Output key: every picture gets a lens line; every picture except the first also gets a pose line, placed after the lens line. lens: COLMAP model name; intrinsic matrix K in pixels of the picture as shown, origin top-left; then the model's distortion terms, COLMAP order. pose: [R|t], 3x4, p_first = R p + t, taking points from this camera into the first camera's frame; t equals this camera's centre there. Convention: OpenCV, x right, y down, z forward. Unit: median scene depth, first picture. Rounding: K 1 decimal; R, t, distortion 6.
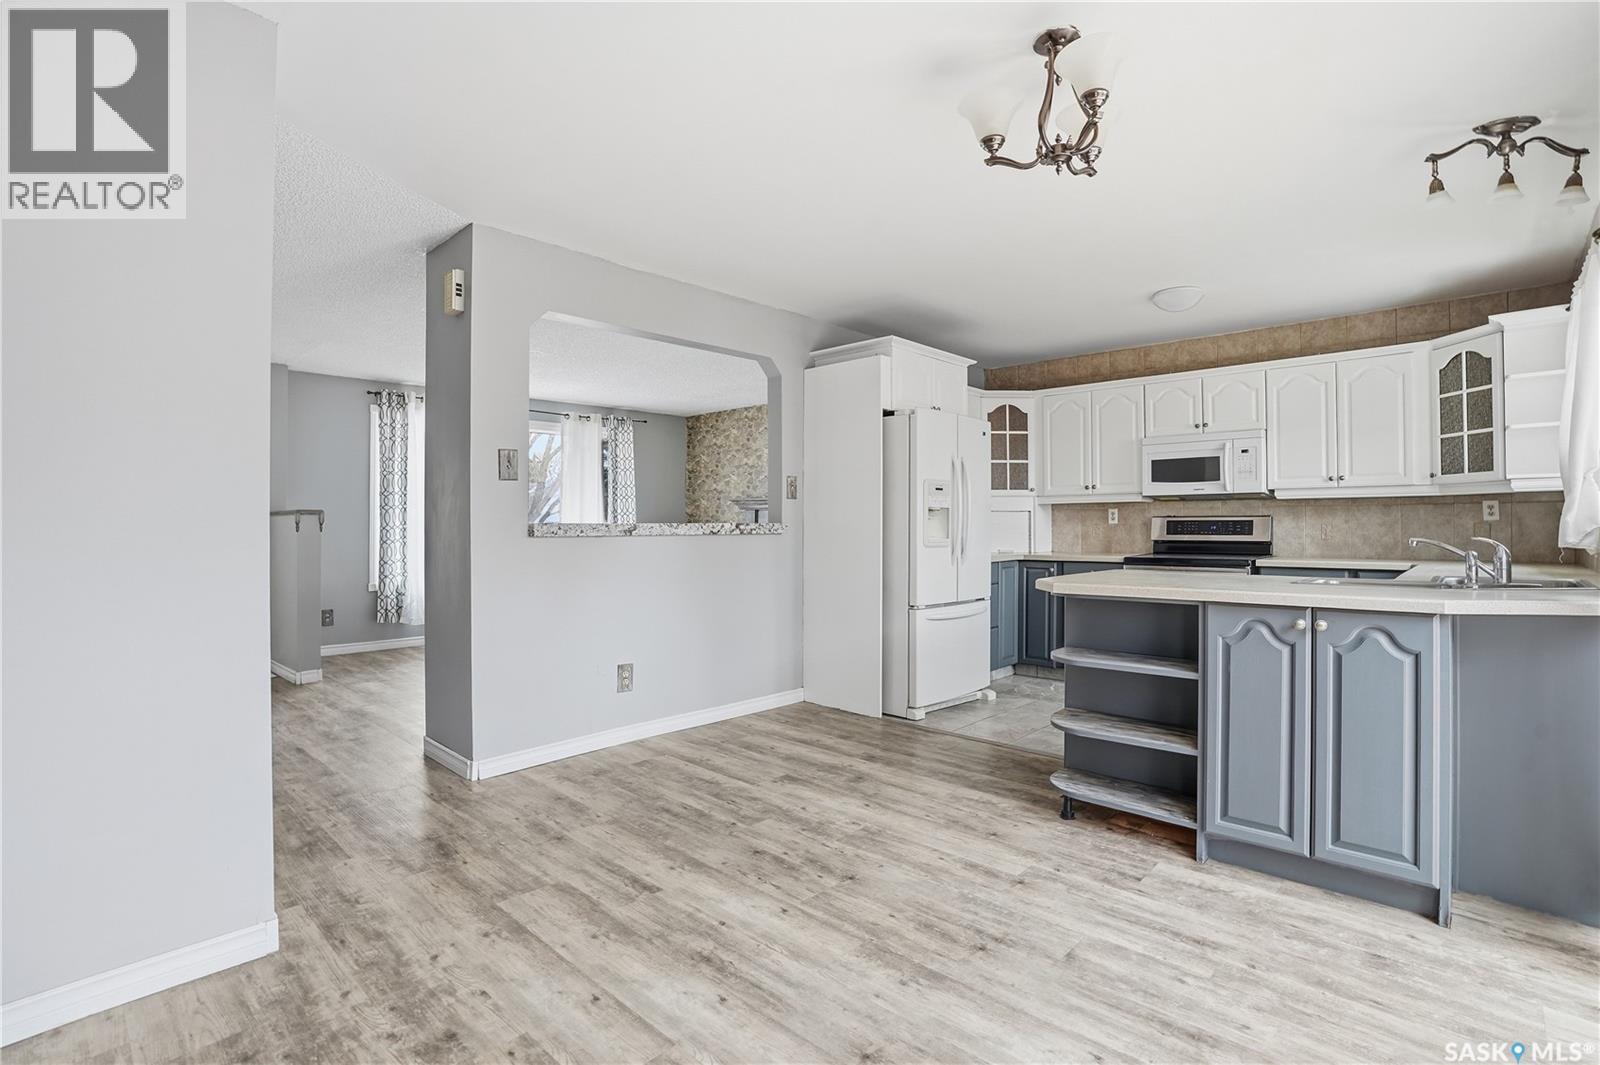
lens RADIAL K [[774.3, 0, 809.0], [0, 774.3, 527.1], [0, 0, 1]] dist [-0.049657, 0.024323]
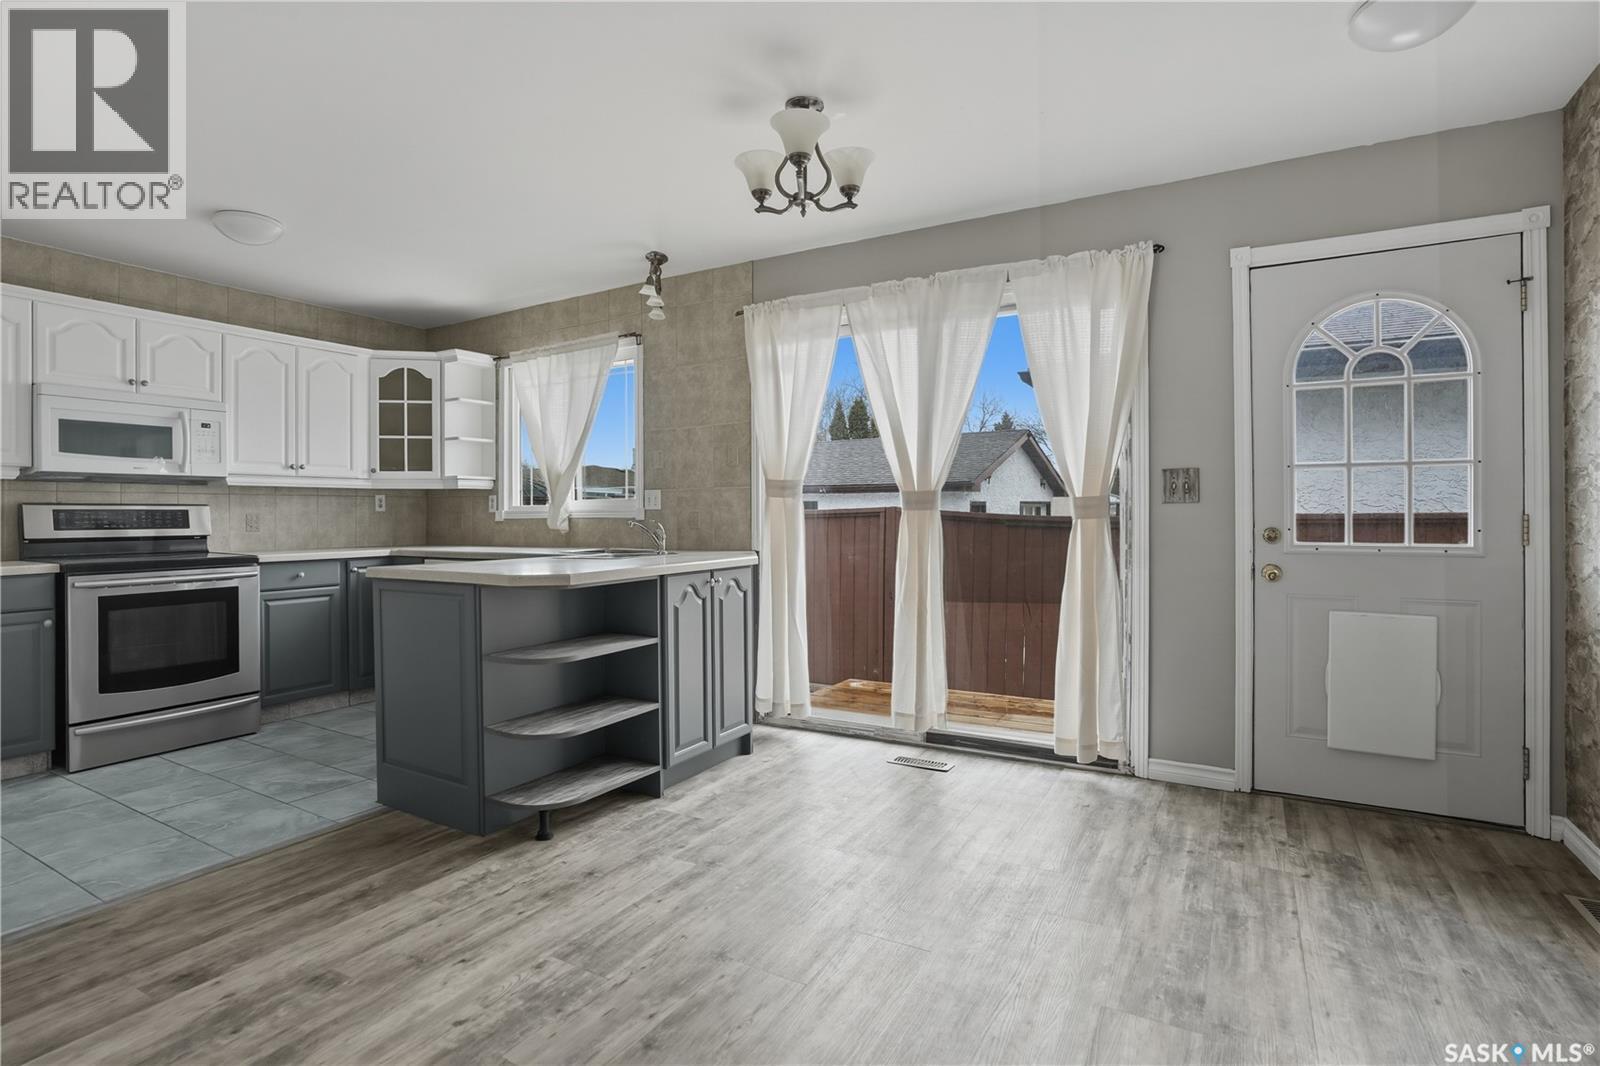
lens RADIAL K [[774.3, 0, 809.0], [0, 774.3, 527.6], [0, 0, 1]] dist [-0.049657, 0.024323]
pose [[-0.222789, -0.012992, 0.974780, -0.450654], [0.006422, 0.999870, 0.014794, 0.003207], [-0.974846, 0.009556, -0.222676, 0.669175]]
